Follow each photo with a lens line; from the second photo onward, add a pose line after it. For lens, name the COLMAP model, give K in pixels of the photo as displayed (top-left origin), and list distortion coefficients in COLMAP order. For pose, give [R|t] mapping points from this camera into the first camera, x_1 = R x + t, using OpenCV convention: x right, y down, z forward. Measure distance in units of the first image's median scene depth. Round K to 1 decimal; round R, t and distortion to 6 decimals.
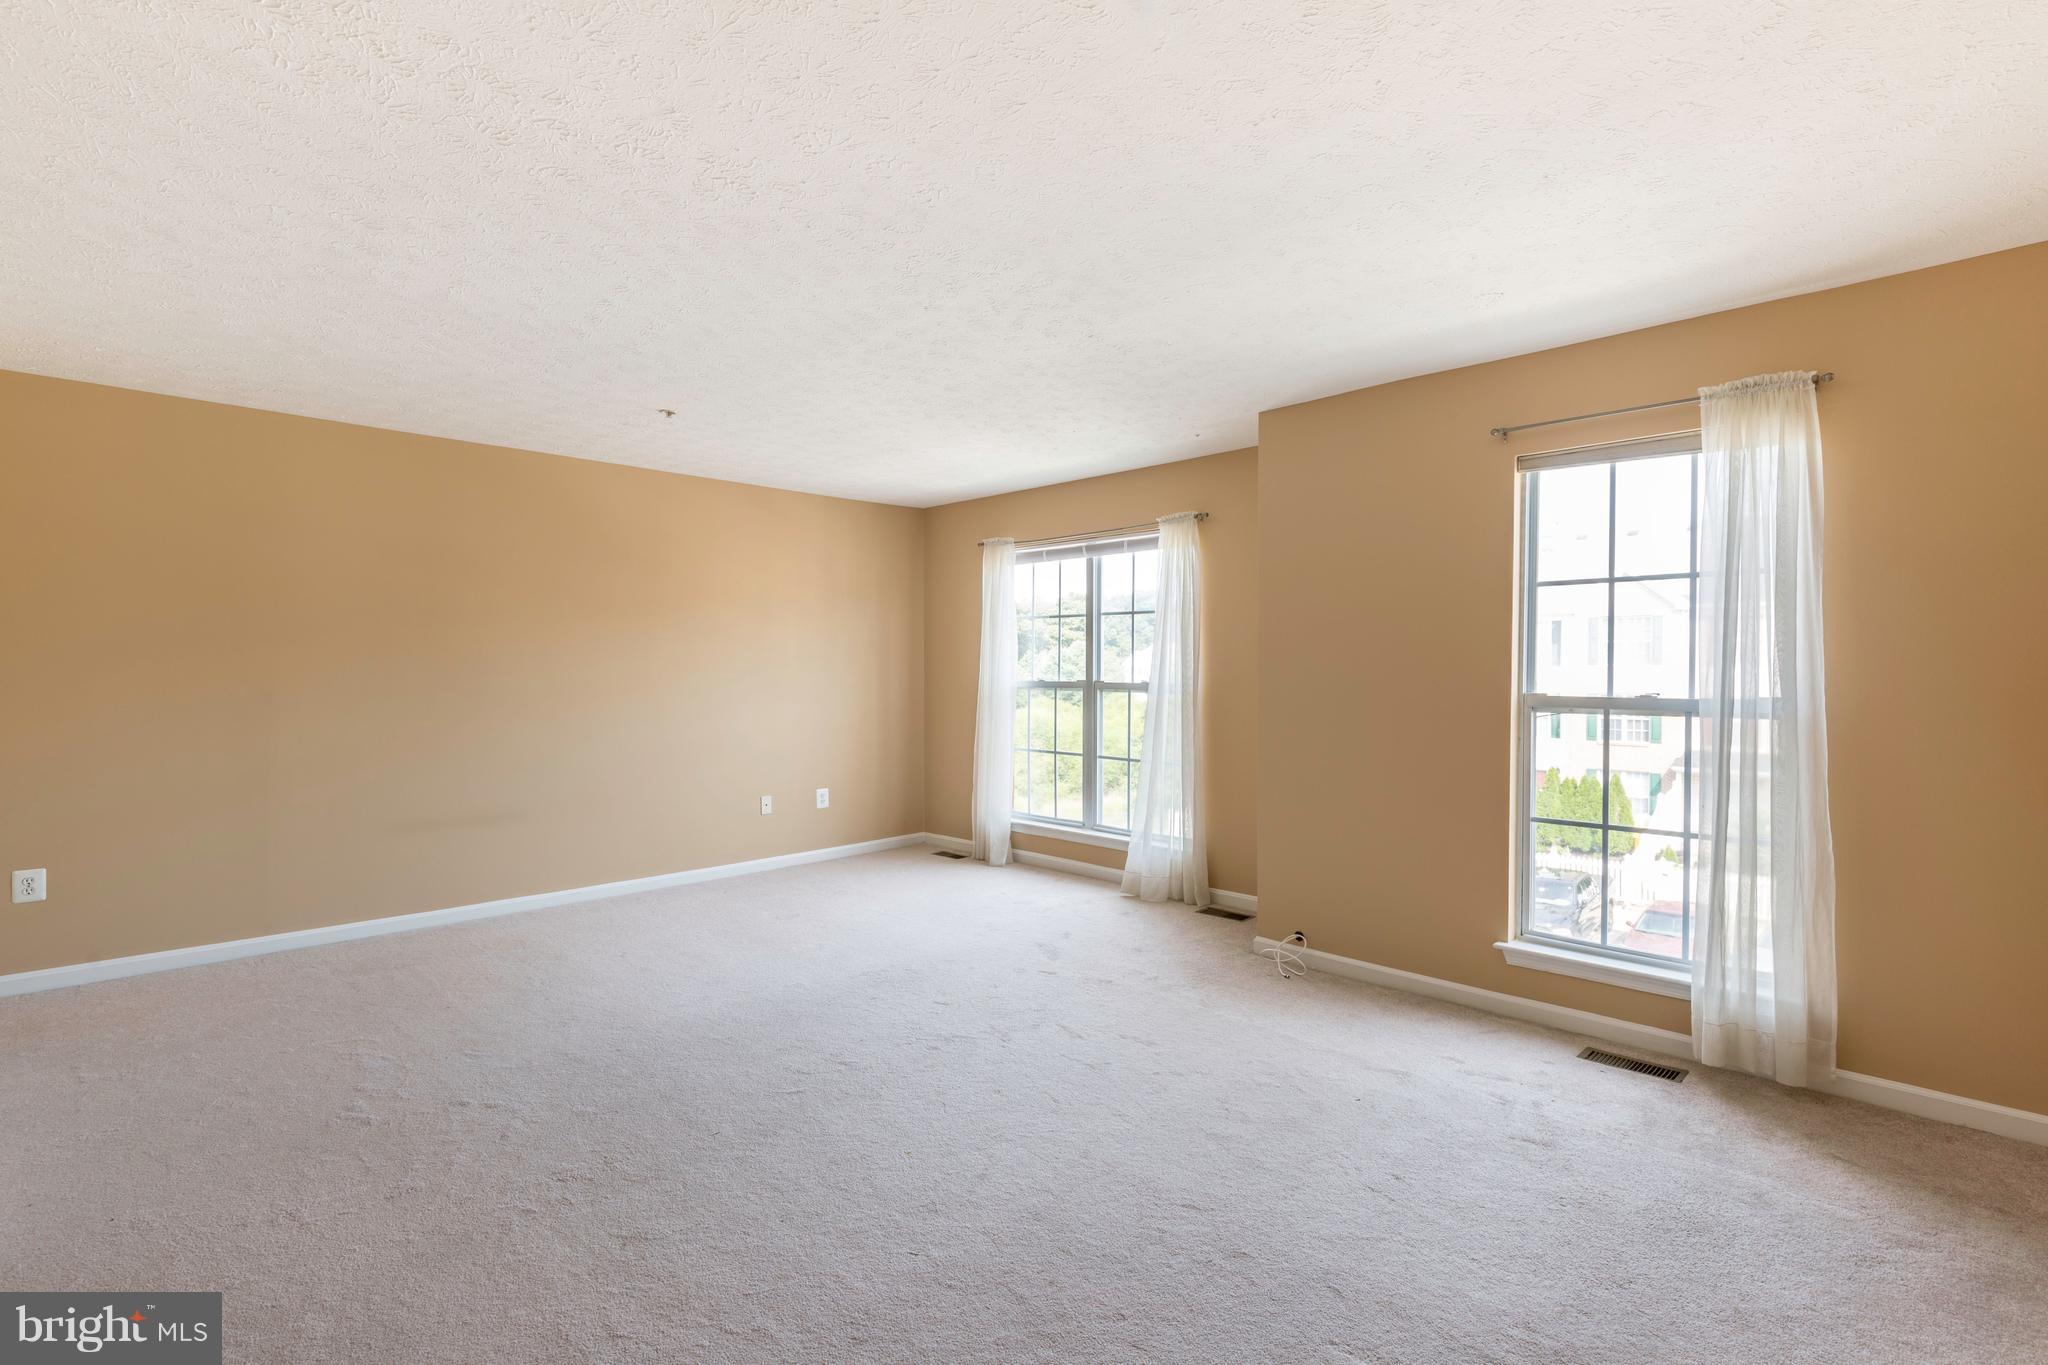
lens RADIAL K [[942.1, 0, 1028.7], [0, 942.1, 688.4], [0, 0, 1]] dist [0.007549, -0.000761]
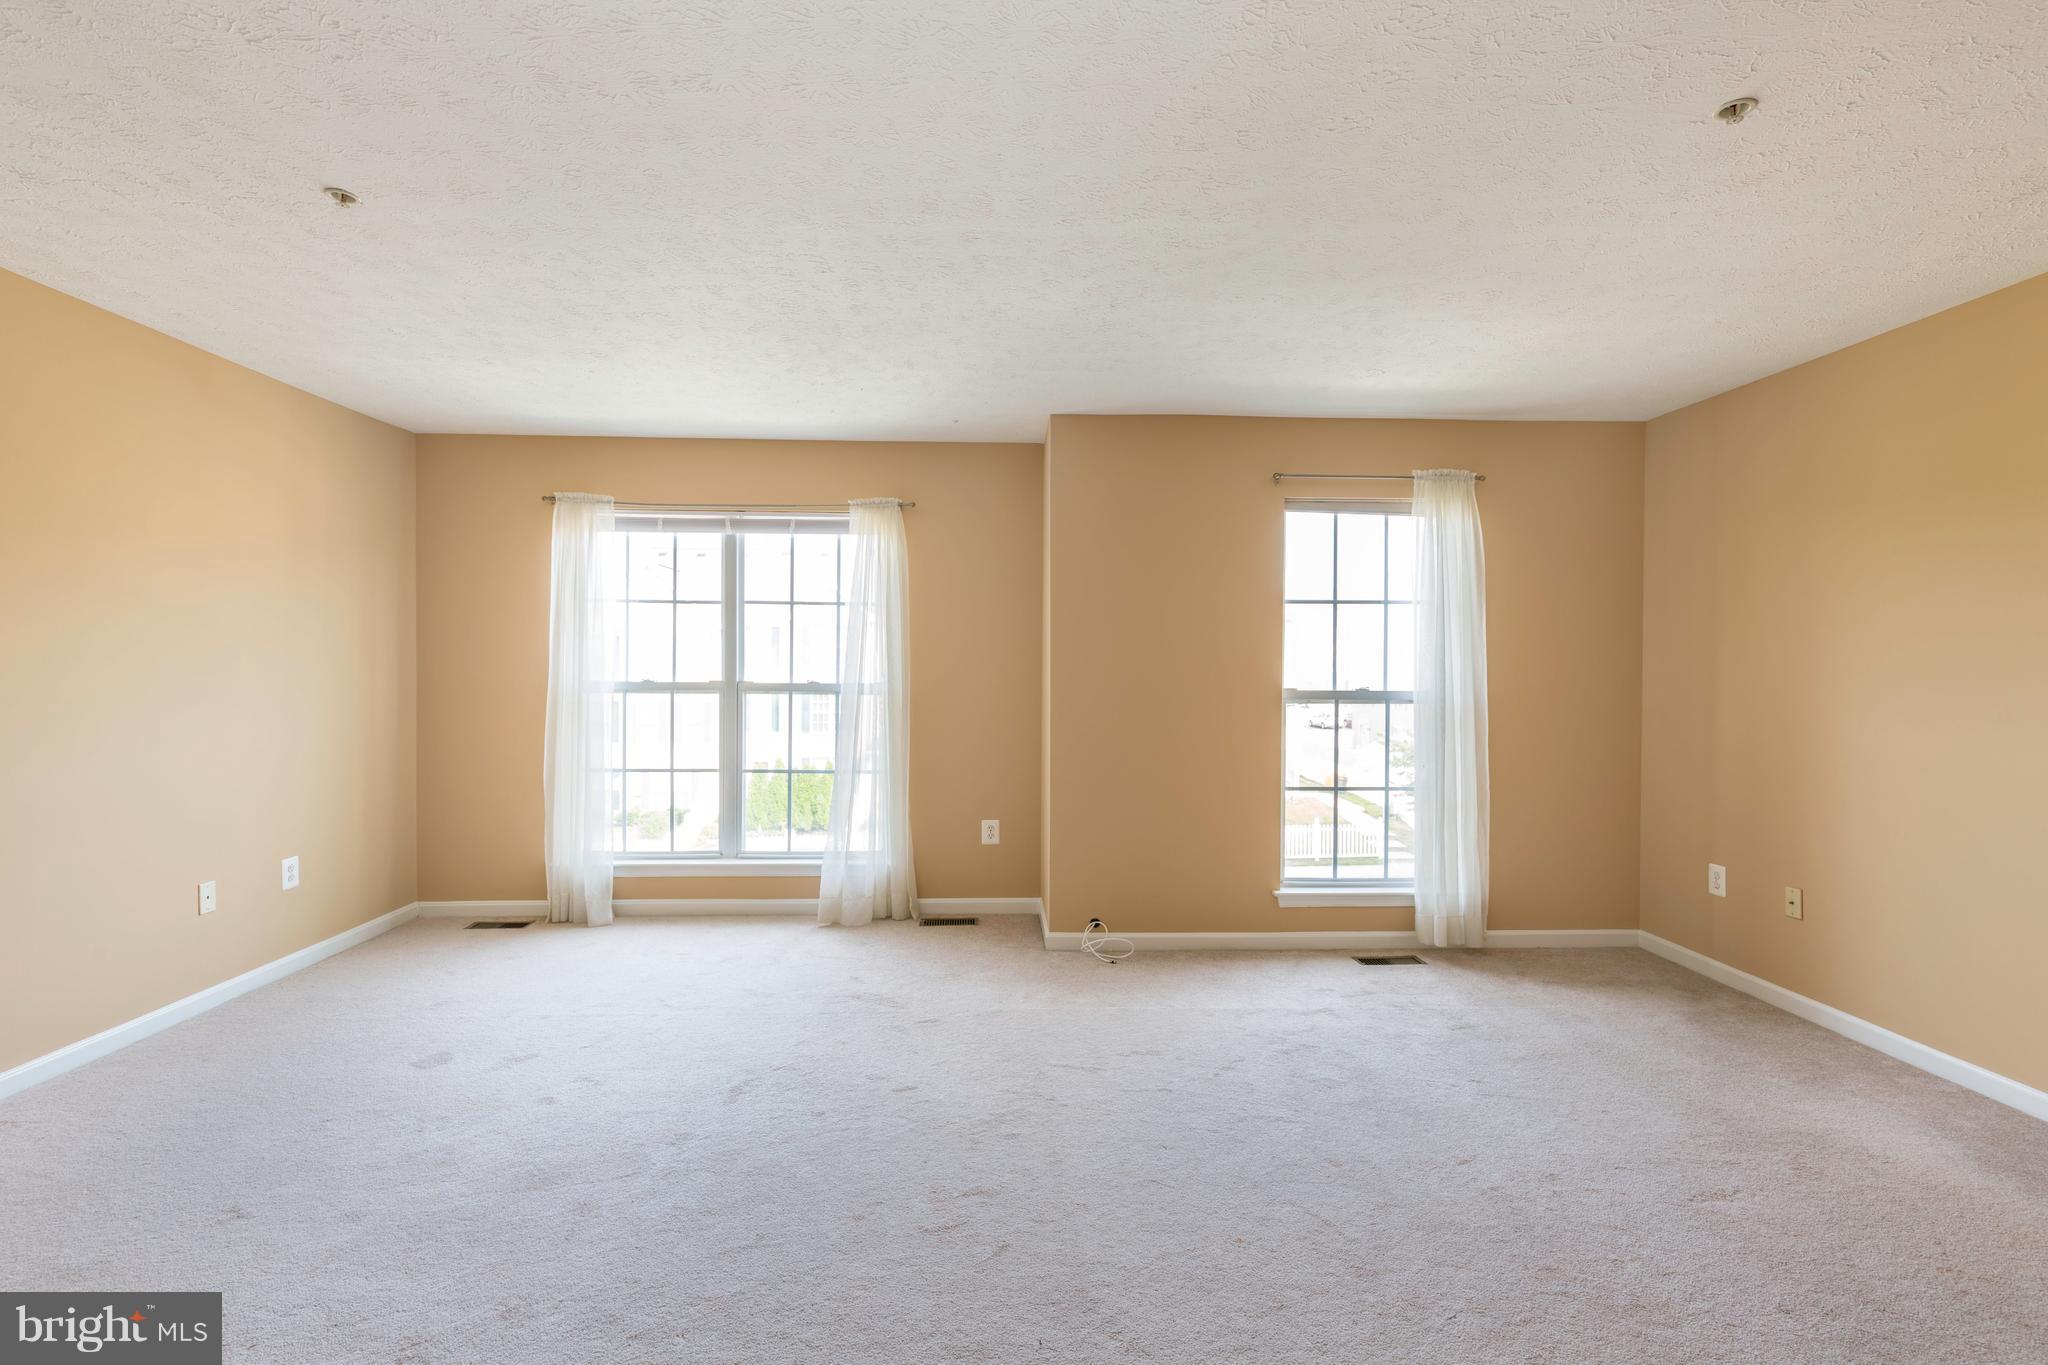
lens RADIAL K [[942.1, 0, 1028.7], [0, 942.1, 688.4], [0, 0, 1]] dist [0.007549, -0.000761]
pose [[0.684545, -0.011843, 0.728874, -0.447143], [0.011007, 0.999922, 0.005910, -0.004523], [-0.728887, 0.003977, 0.684622, 0.286651]]
